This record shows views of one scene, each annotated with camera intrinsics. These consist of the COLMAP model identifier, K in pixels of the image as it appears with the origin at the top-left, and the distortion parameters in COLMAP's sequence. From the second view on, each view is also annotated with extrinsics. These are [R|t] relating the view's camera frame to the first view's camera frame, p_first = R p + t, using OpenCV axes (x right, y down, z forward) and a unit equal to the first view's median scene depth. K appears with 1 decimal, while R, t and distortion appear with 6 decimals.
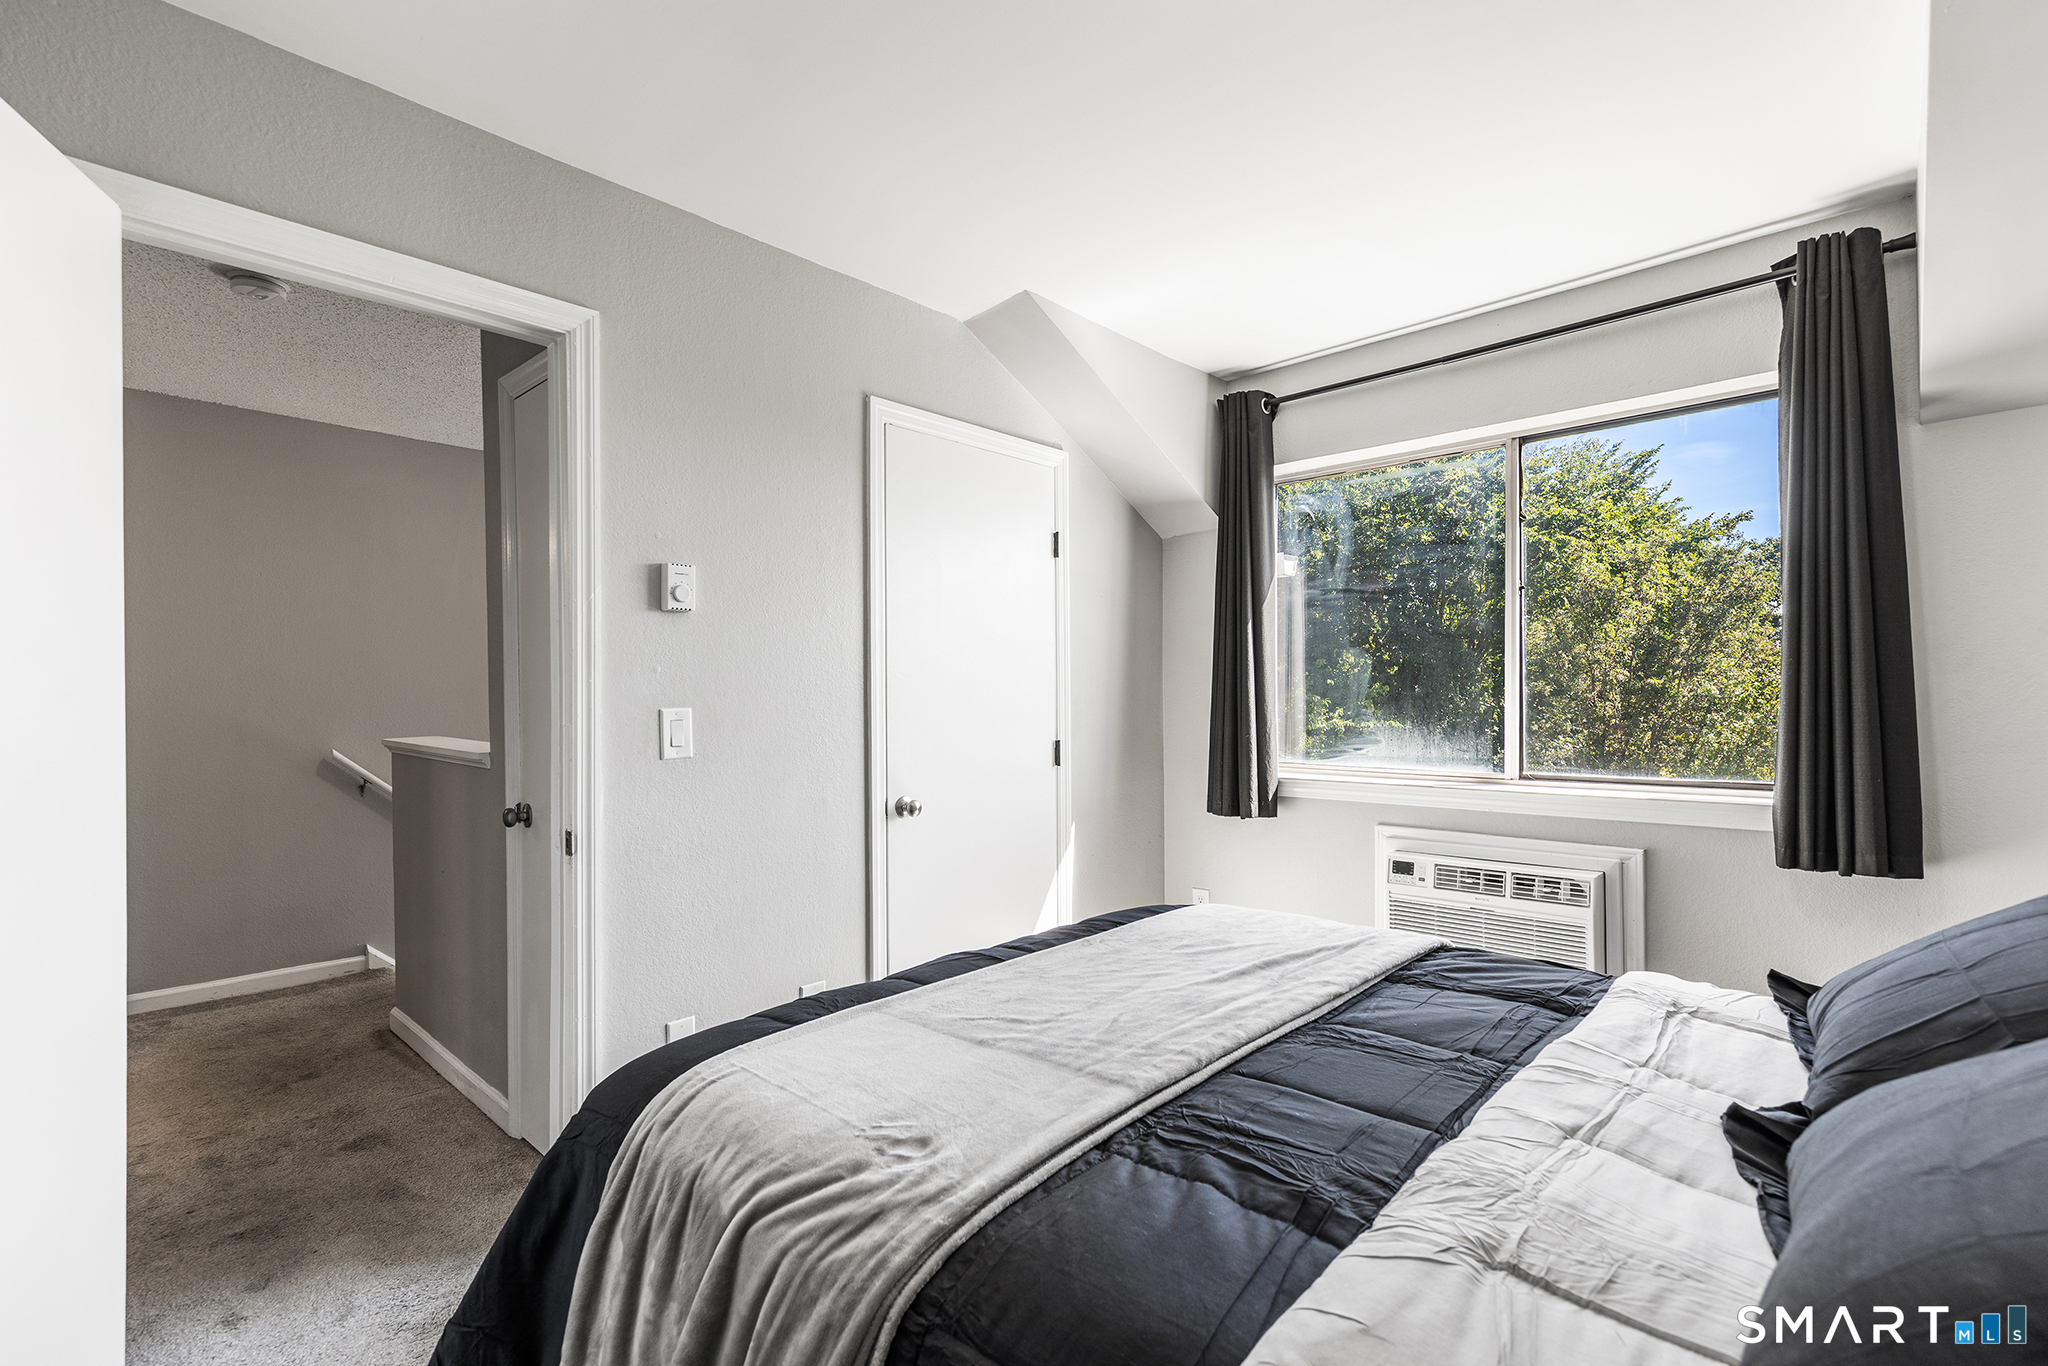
lens RADIAL K [[926.1, 0, 1024.3], [0, 926.1, 690.0], [0, 0, 1]] dist [0.000016, -0.000039]
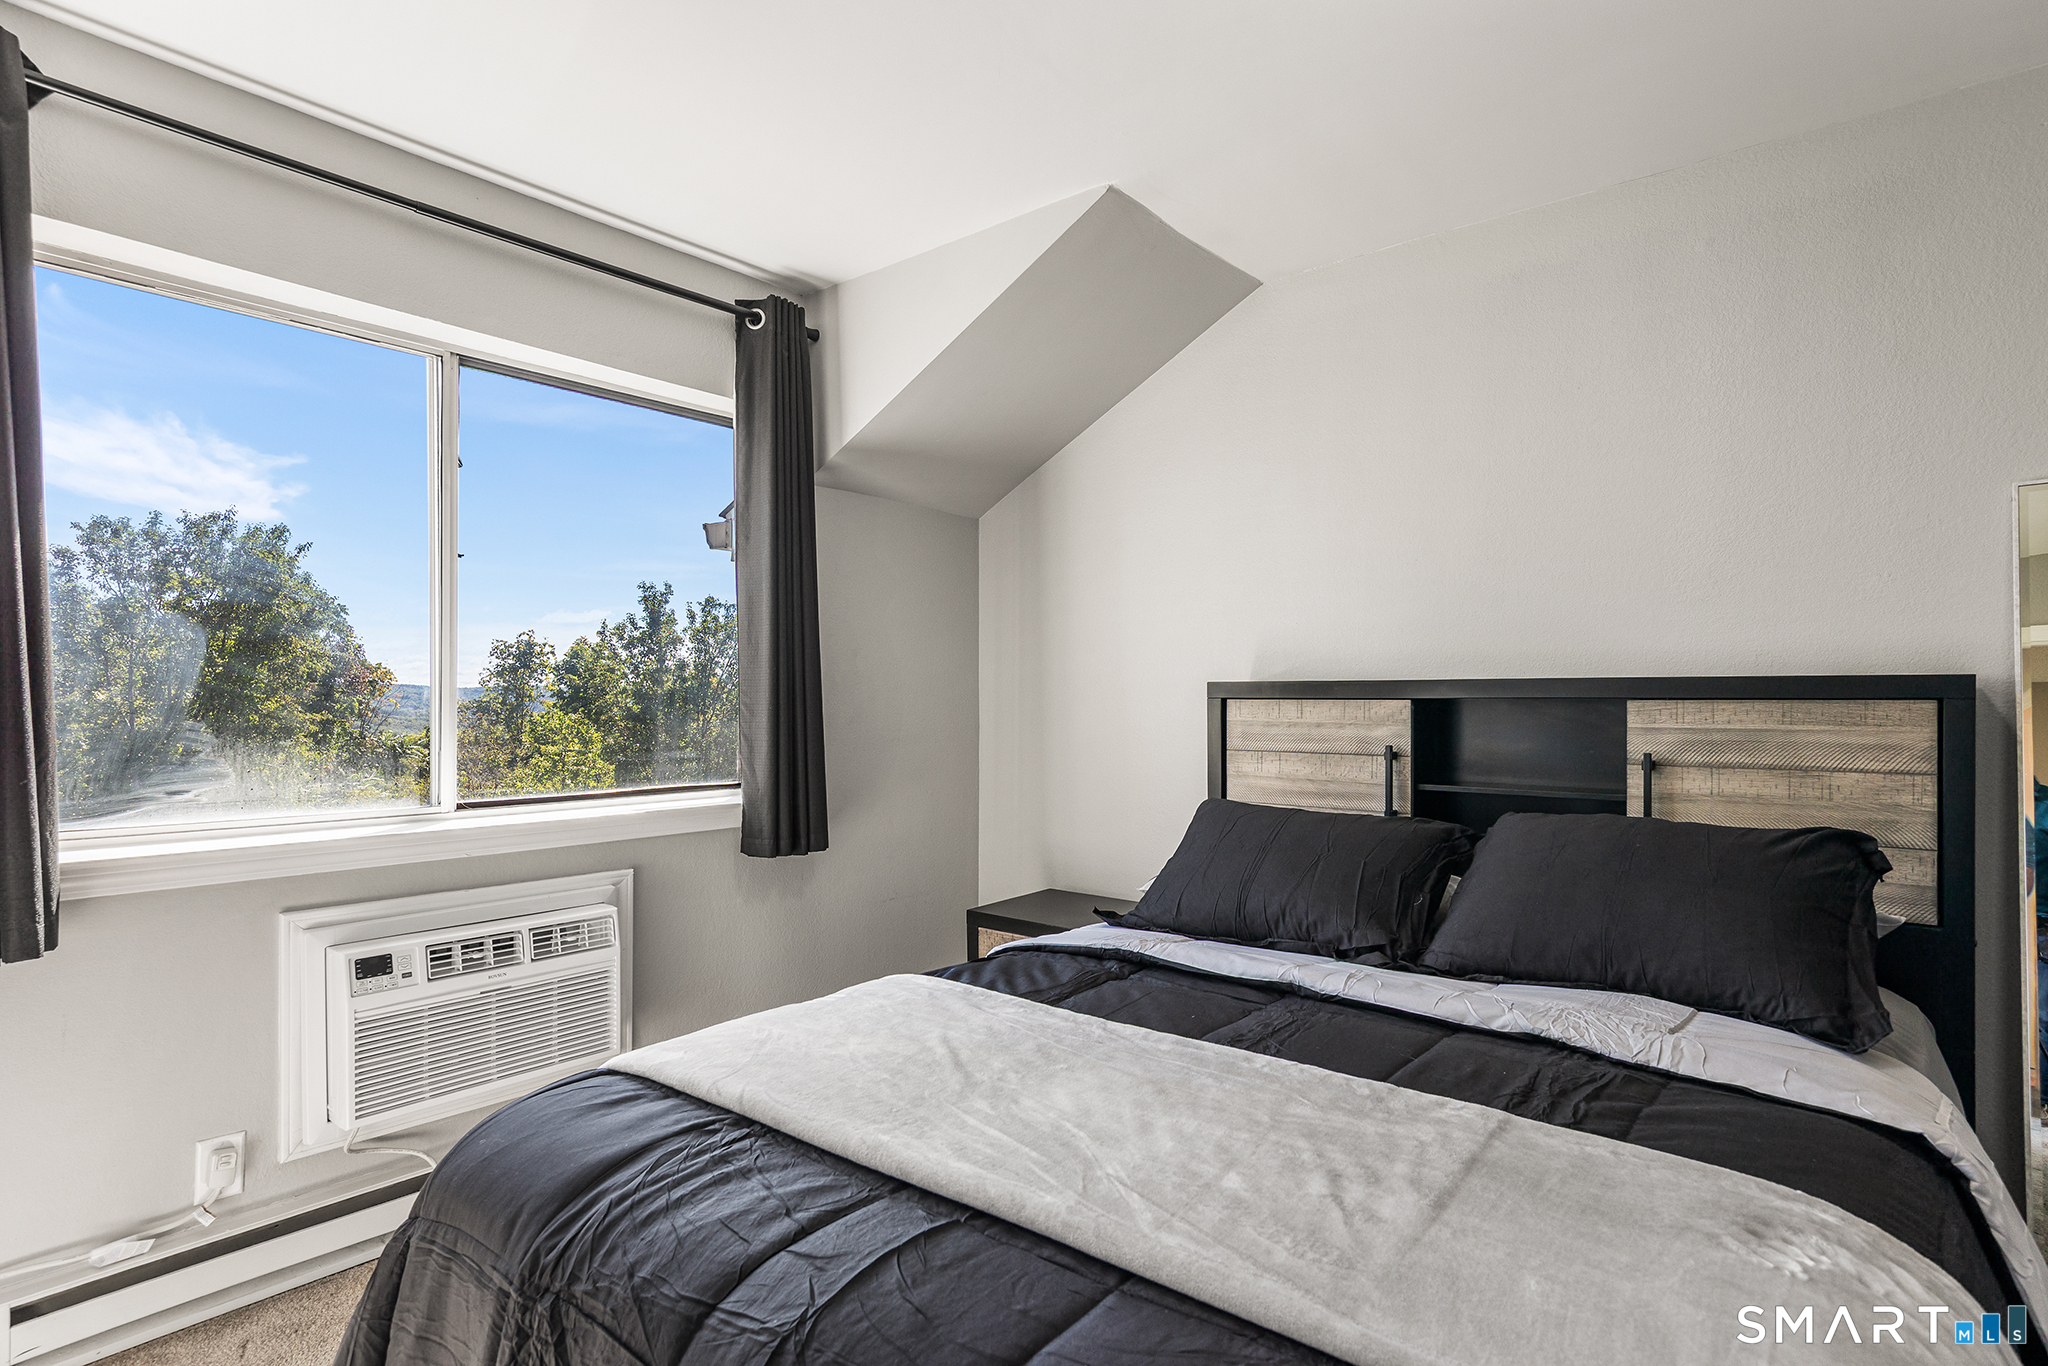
lens RADIAL K [[1055.5, 0, 1024.2], [0, 1055.5, 699.8], [0, 0, 1]] dist [0.001506, -0.000383]
pose [[-0.065089, 0.009769, 0.997832, -0.356616], [-0.008228, 0.999913, -0.010327, 0.011727], [-0.997846, -0.008882, -0.065003, 0.613075]]
